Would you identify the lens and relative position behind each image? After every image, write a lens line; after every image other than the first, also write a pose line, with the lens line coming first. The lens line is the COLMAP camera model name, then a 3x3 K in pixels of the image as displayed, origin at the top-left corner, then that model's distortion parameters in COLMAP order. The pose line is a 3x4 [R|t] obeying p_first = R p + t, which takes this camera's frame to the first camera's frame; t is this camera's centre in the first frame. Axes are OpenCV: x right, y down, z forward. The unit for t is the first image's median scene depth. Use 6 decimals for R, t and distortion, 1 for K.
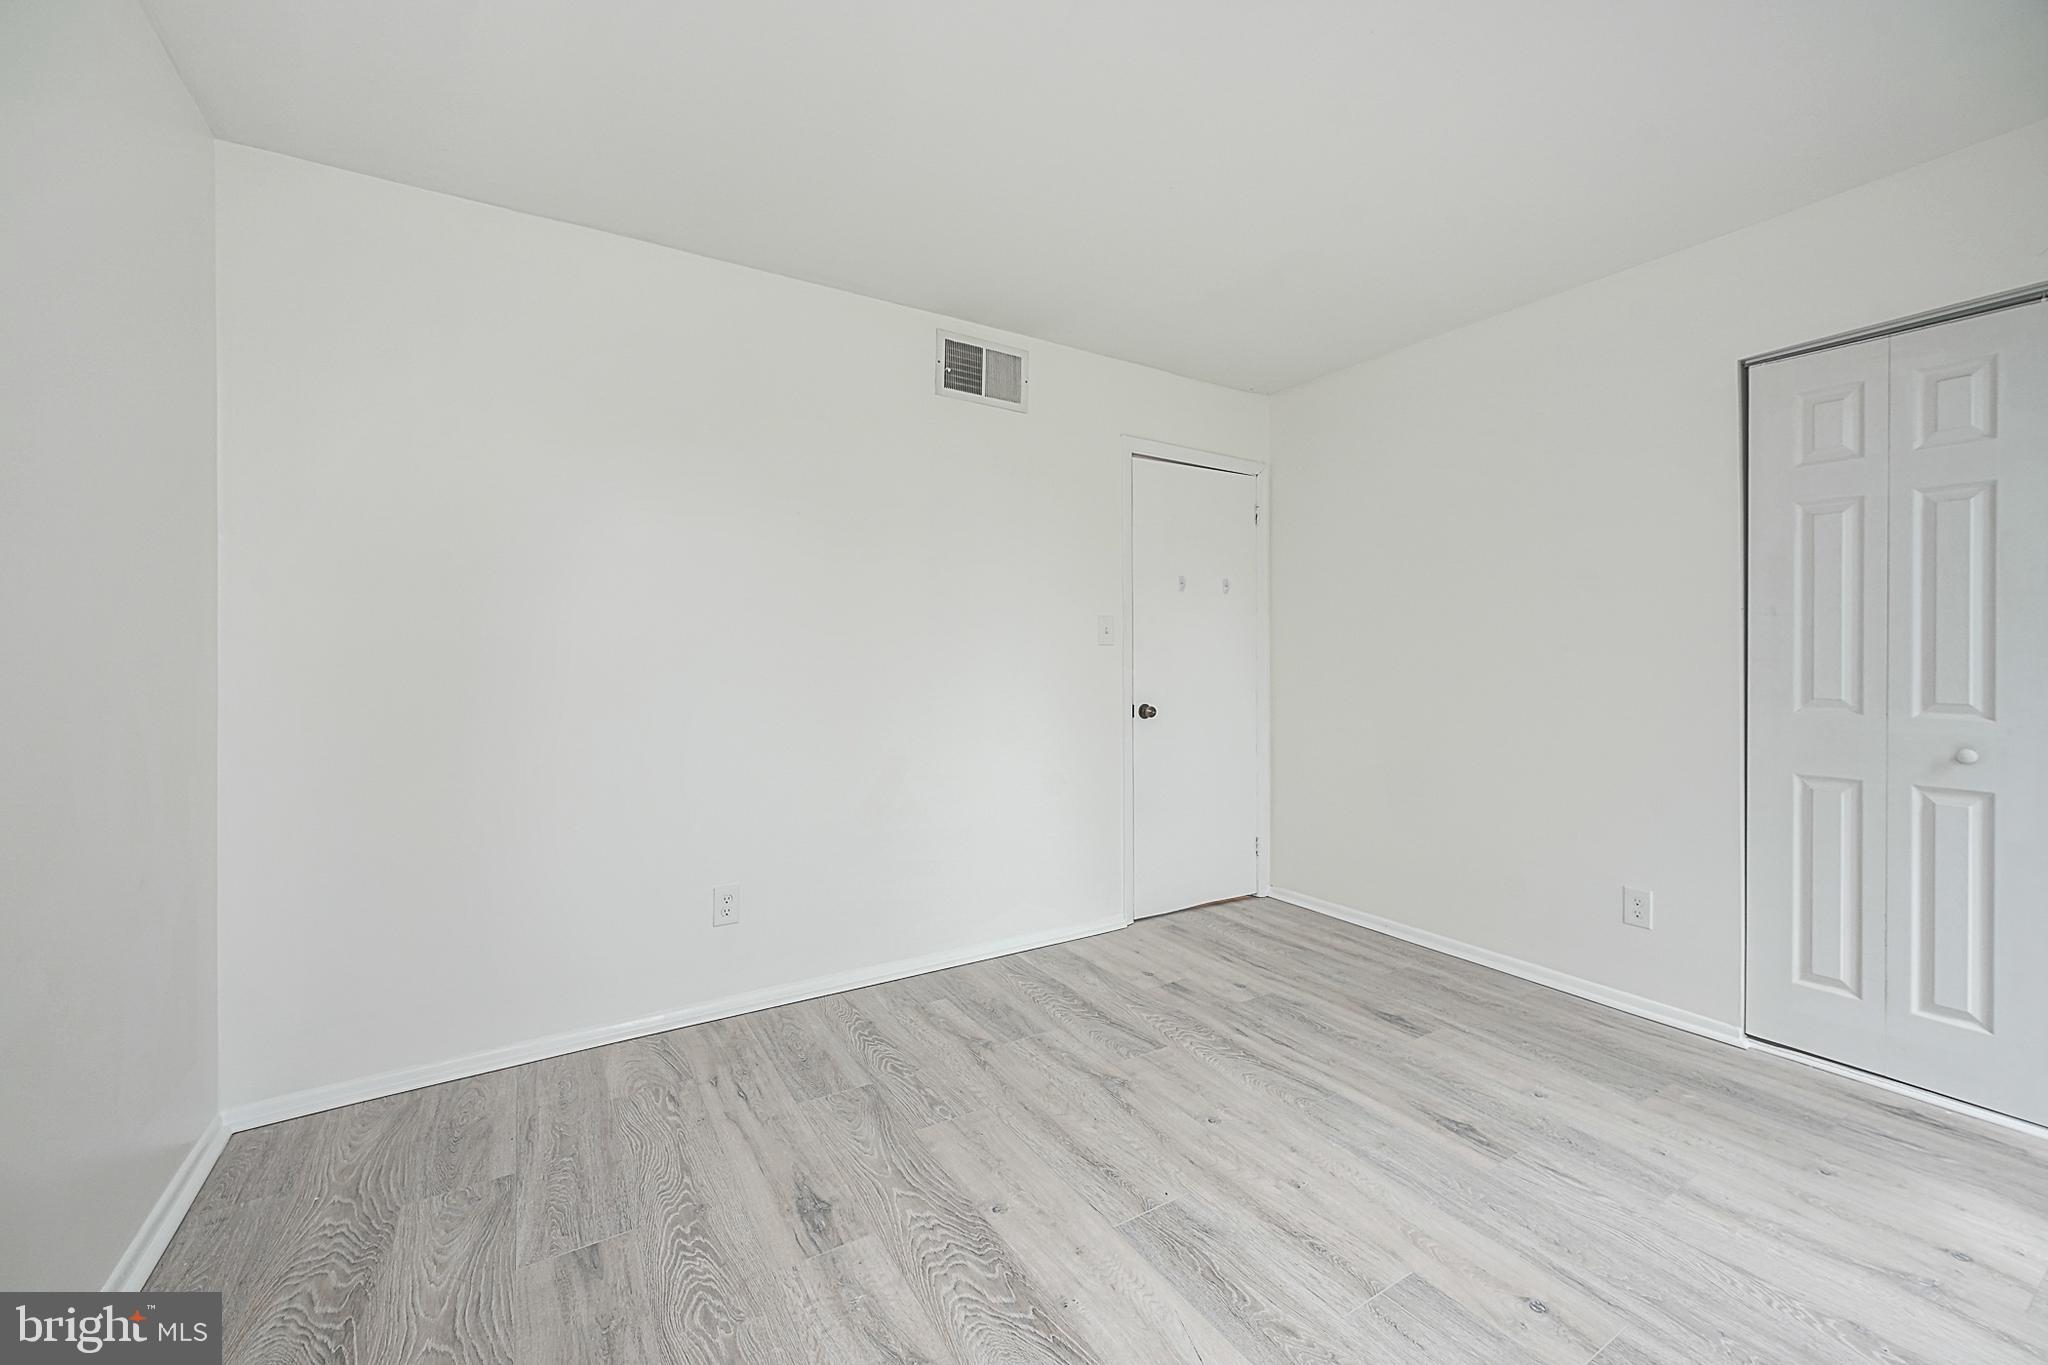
lens RADIAL K [[845.7, 0, 1019.1], [0, 845.7, 676.4], [0, 0, 1]] dist [0.001113, -0.000705]
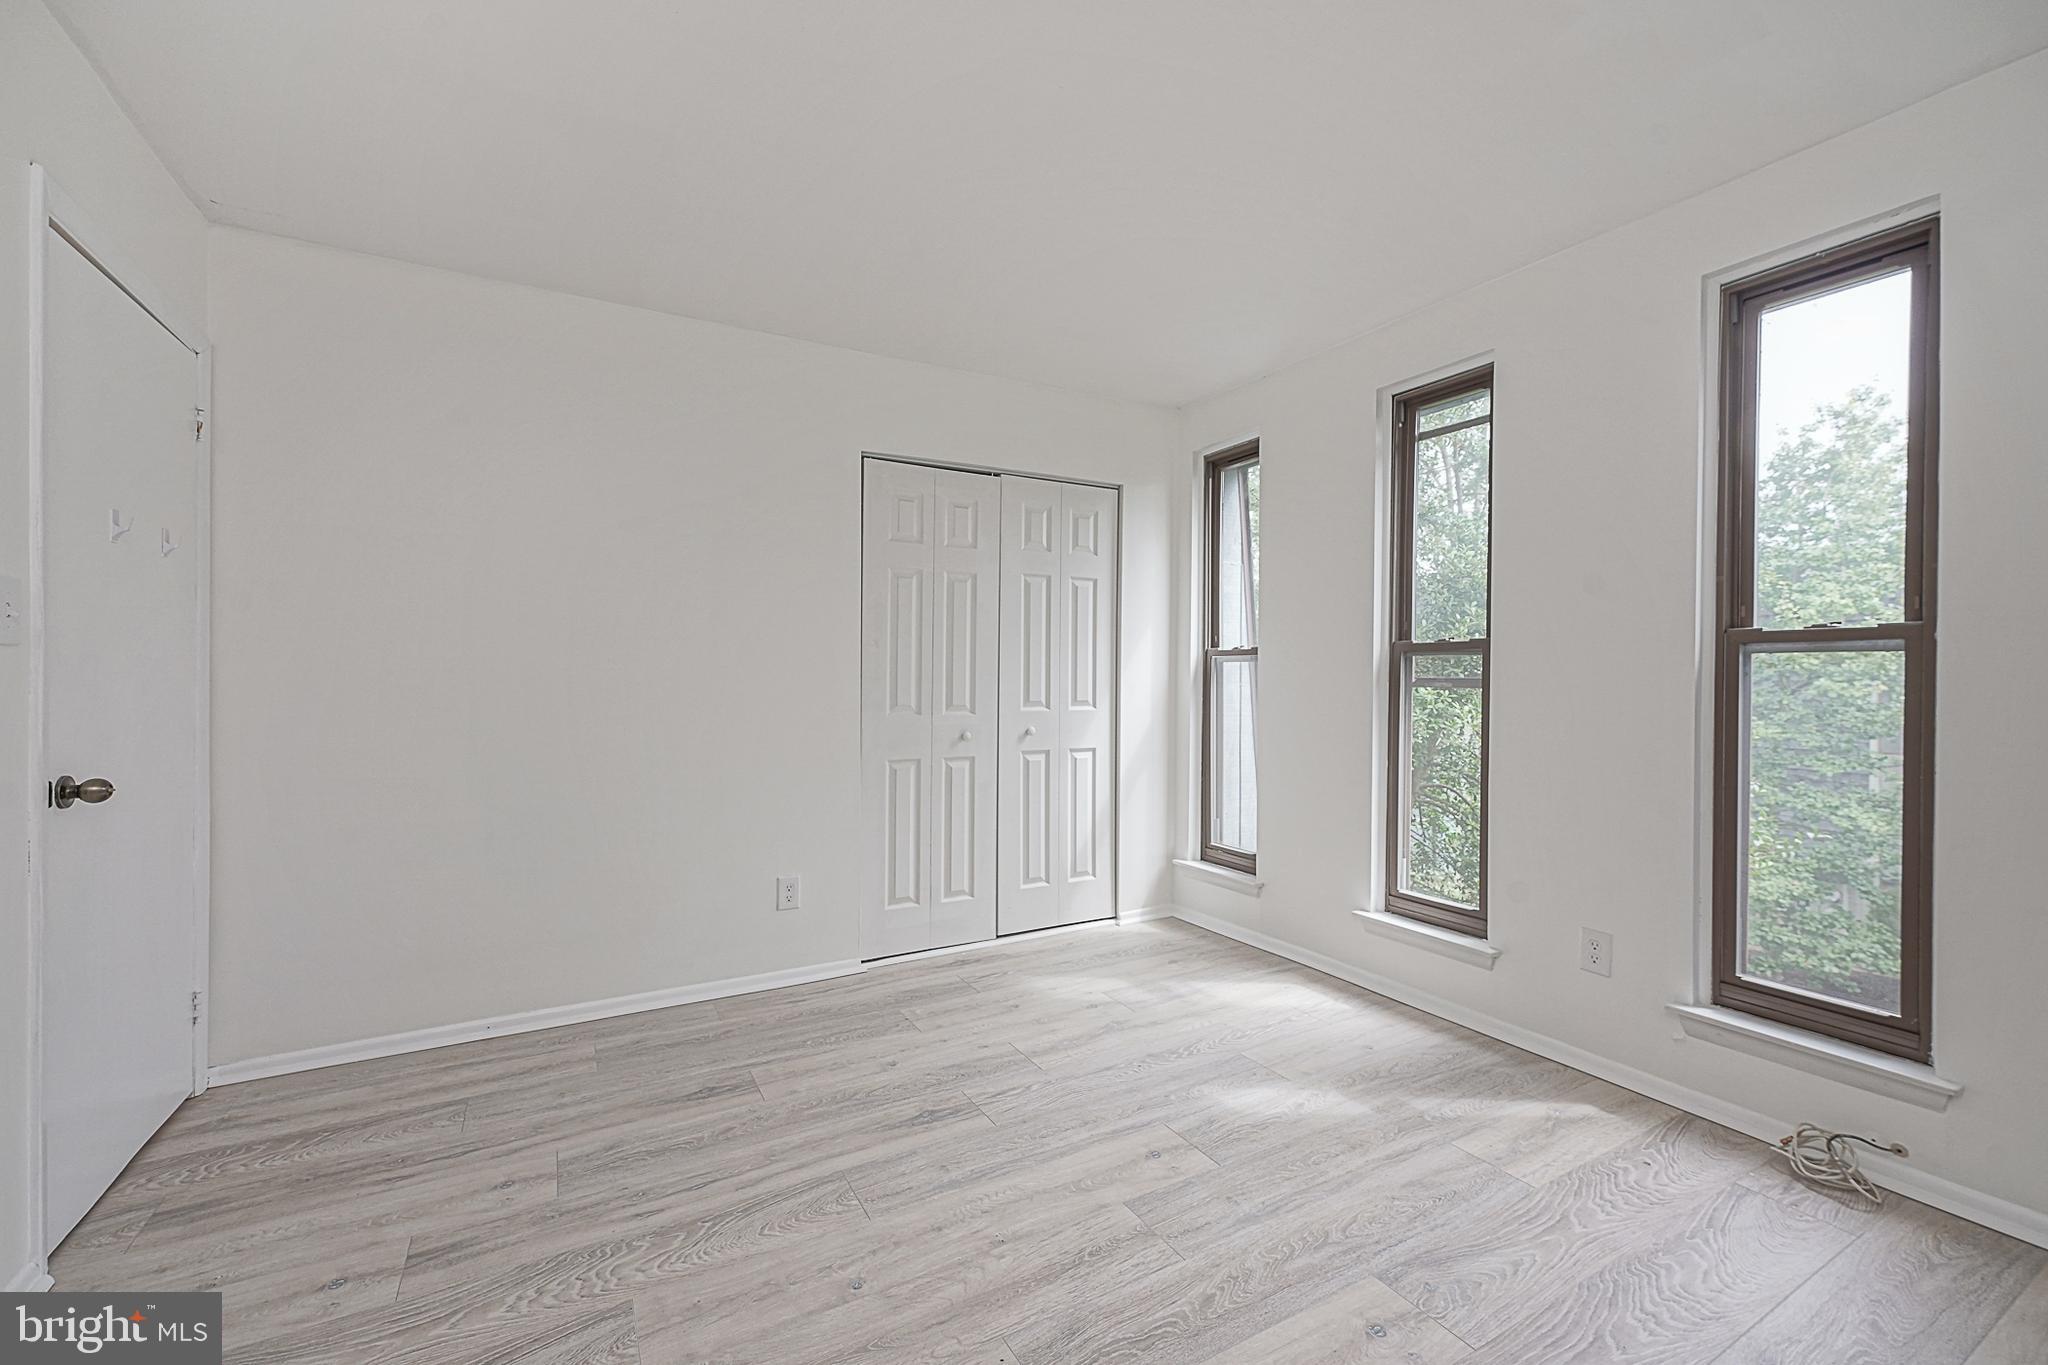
lens RADIAL K [[845.7, 0, 1014.1], [0, 845.7, 686.2], [0, 0, 1]] dist [0.001113, -0.000705]
pose [[0.021300, -0.008762, 0.999735, -0.489456], [0.021637, 0.999731, 0.008301, -0.013473], [-0.999539, 0.021455, 0.021484, 0.781546]]
